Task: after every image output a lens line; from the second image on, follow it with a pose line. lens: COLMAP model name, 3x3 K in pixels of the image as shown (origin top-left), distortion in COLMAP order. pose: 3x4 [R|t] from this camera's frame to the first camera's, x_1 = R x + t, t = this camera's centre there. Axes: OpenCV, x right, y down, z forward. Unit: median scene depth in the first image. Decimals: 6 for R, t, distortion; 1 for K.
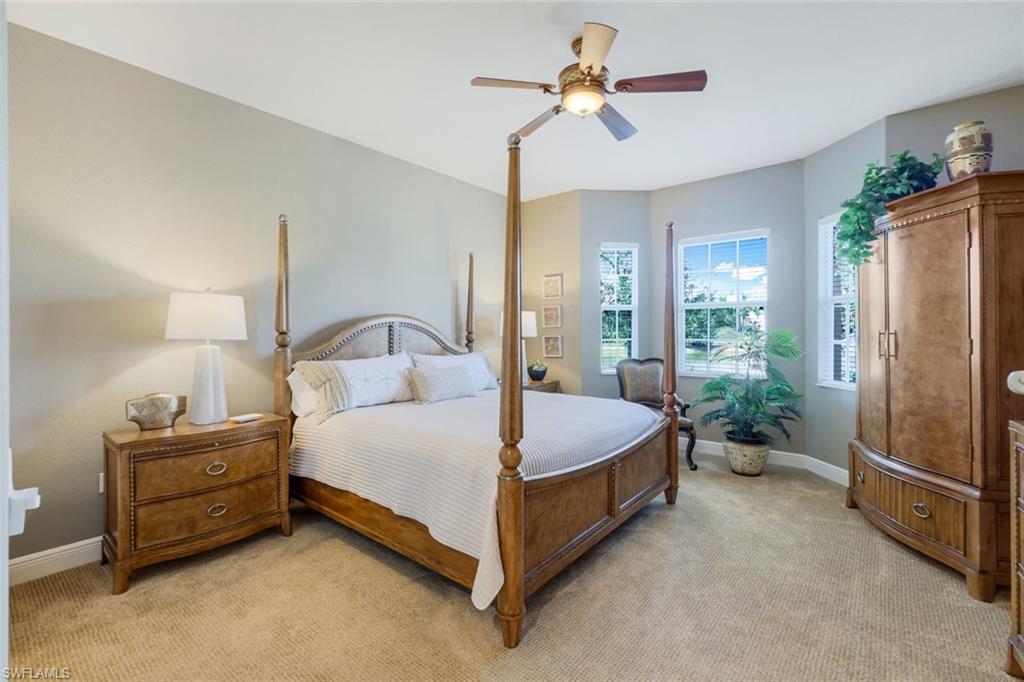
lens RADIAL K [[448.5, 0, 513.4], [0, 448.5, 334.5], [0, 0, 1]] dist [0.001066, 0.000108]
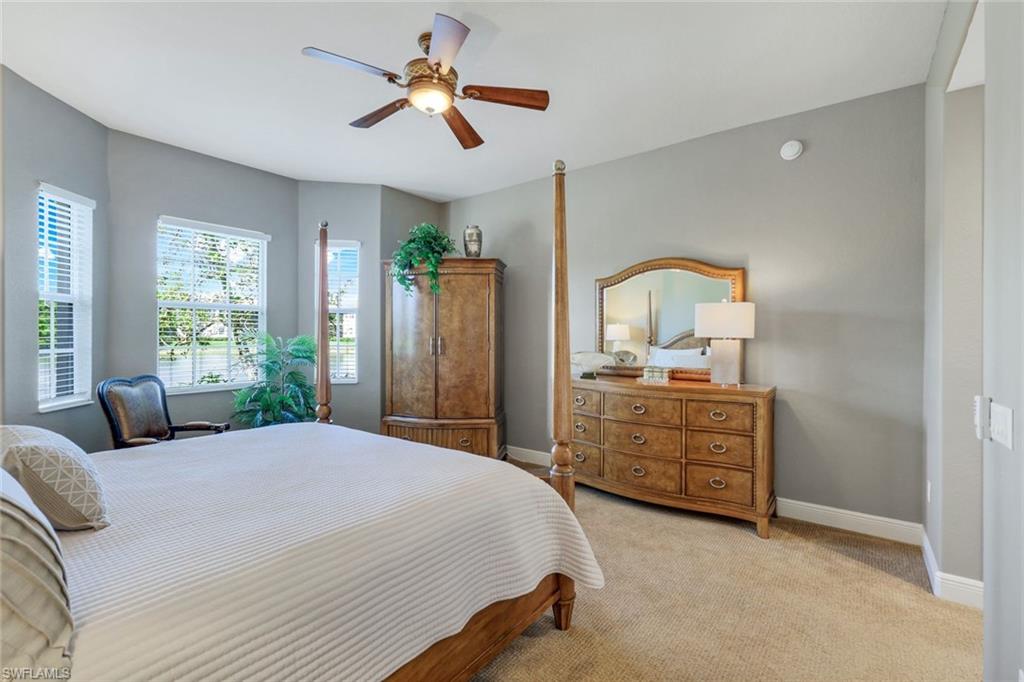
lens RADIAL K [[448.5, 0, 515.1], [0, 448.5, 340.1], [0, 0, 1]] dist [0.001066, 0.000108]
pose [[-0.029620, -0.017386, 0.999410, -0.797922], [-0.001160, 0.999849, 0.017360, -0.028880], [-0.999561, -0.000645, -0.029635, 0.835084]]
